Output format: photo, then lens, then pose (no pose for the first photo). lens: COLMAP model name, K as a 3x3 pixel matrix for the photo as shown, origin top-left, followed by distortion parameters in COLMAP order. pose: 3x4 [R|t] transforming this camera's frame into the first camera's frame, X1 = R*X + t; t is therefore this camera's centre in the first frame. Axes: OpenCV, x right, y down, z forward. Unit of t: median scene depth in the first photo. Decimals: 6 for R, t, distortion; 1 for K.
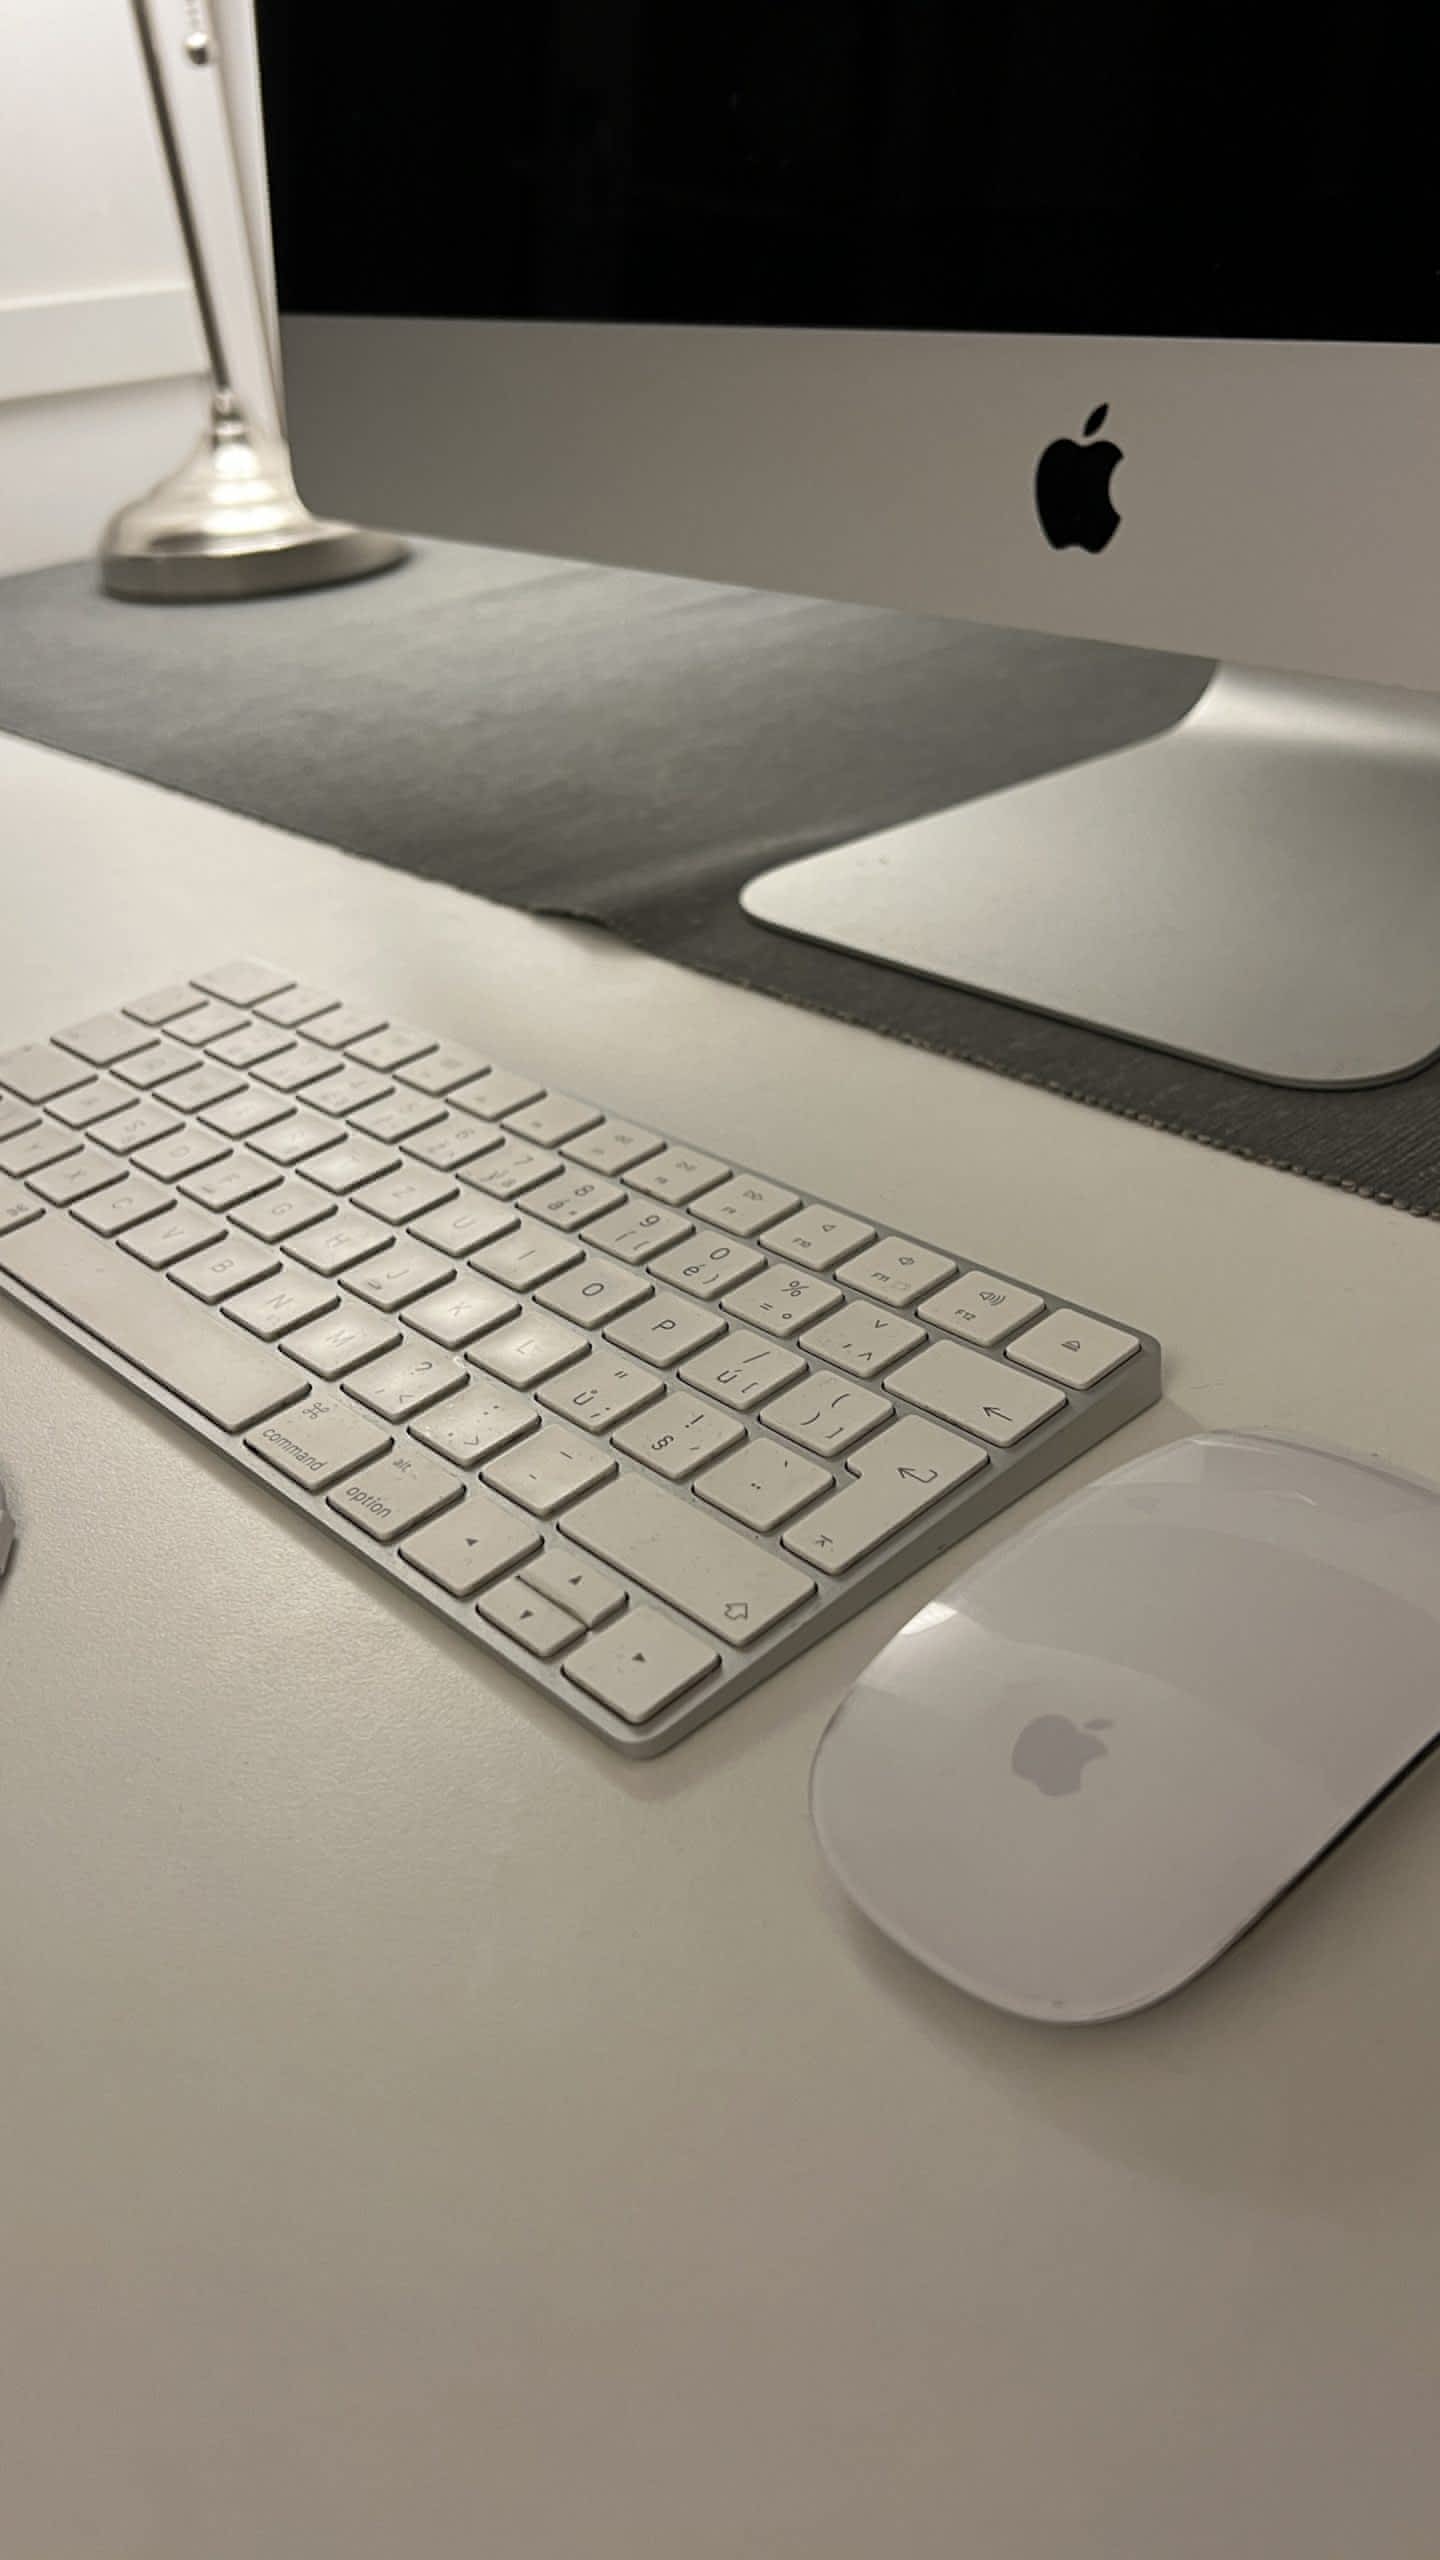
lens RADIAL K [[2104.3, 0, 720.0], [0, 2104.3, 1280.0], [0, 0, 1]] dist [0.003039, -0.003448]
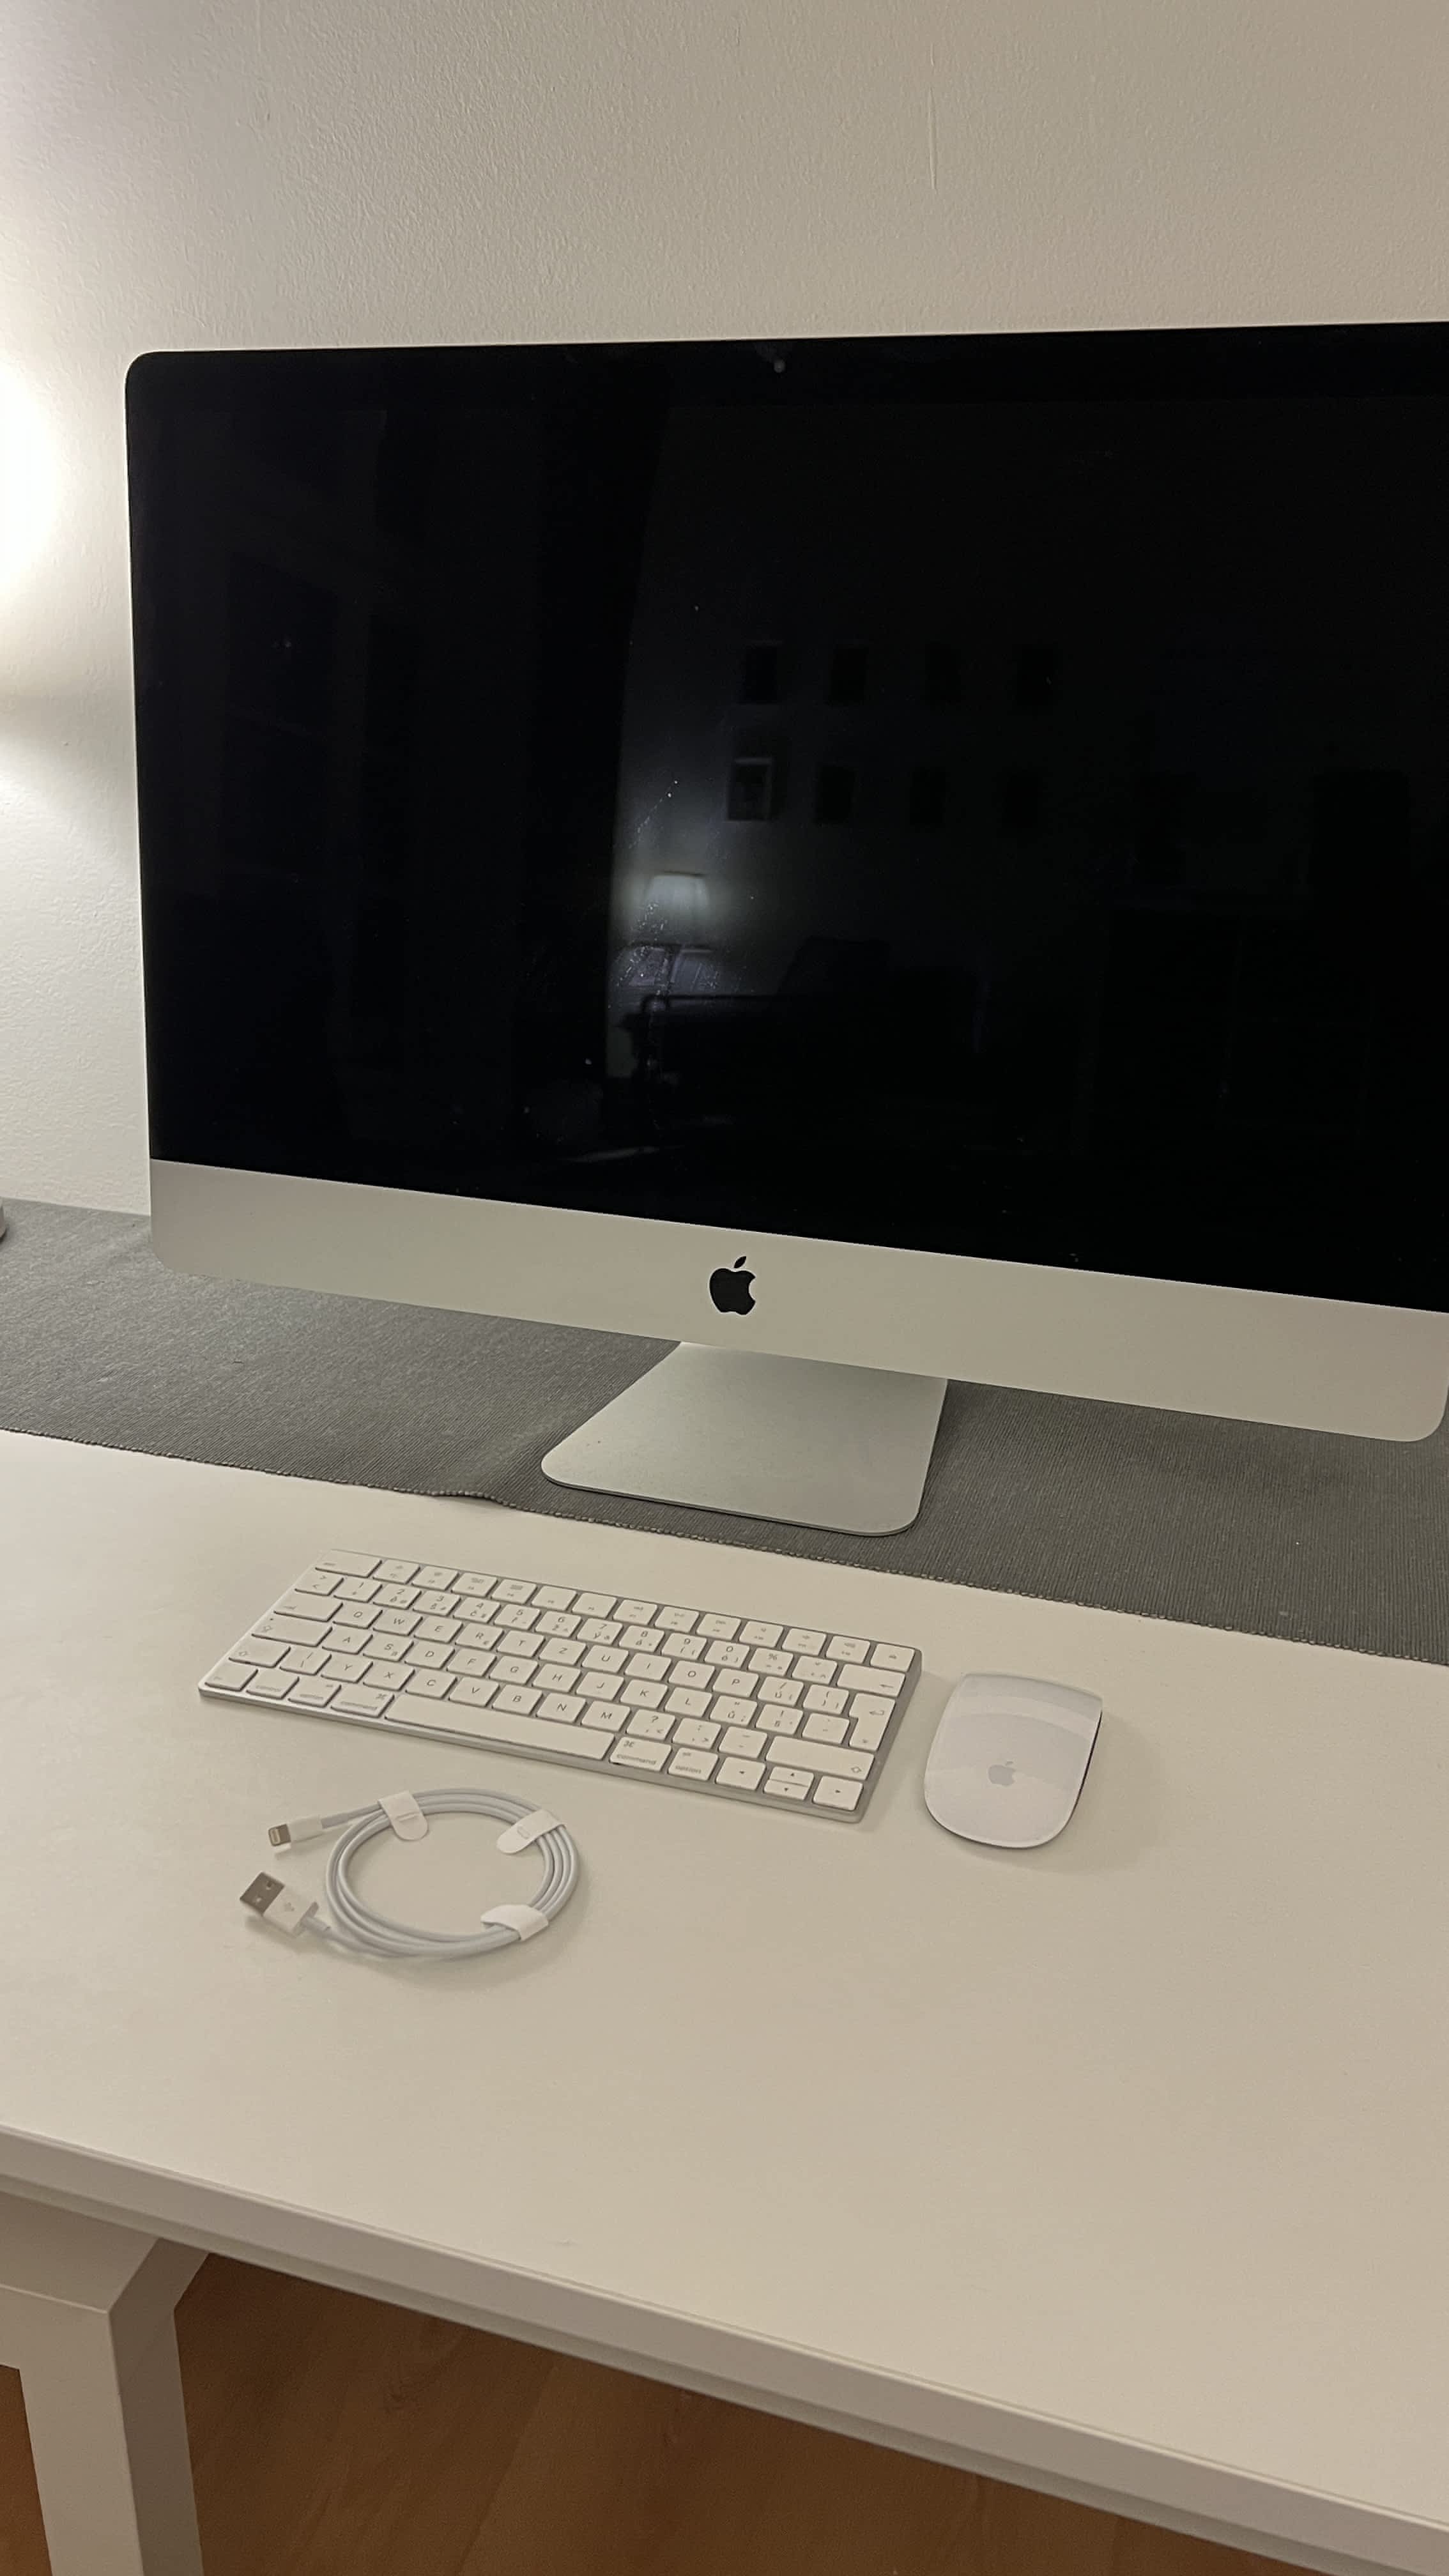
lens RADIAL K [[2117.5, 0, 724.5], [0, 2117.5, 1288.0], [0, 0, 1]] dist [0.003039, -0.003448]
pose [[0.867022, -0.110550, 0.485851, -0.958894], [0.183987, 0.977198, -0.105982, -0.136521], [-0.463057, 0.181279, 0.867592, -0.993031]]
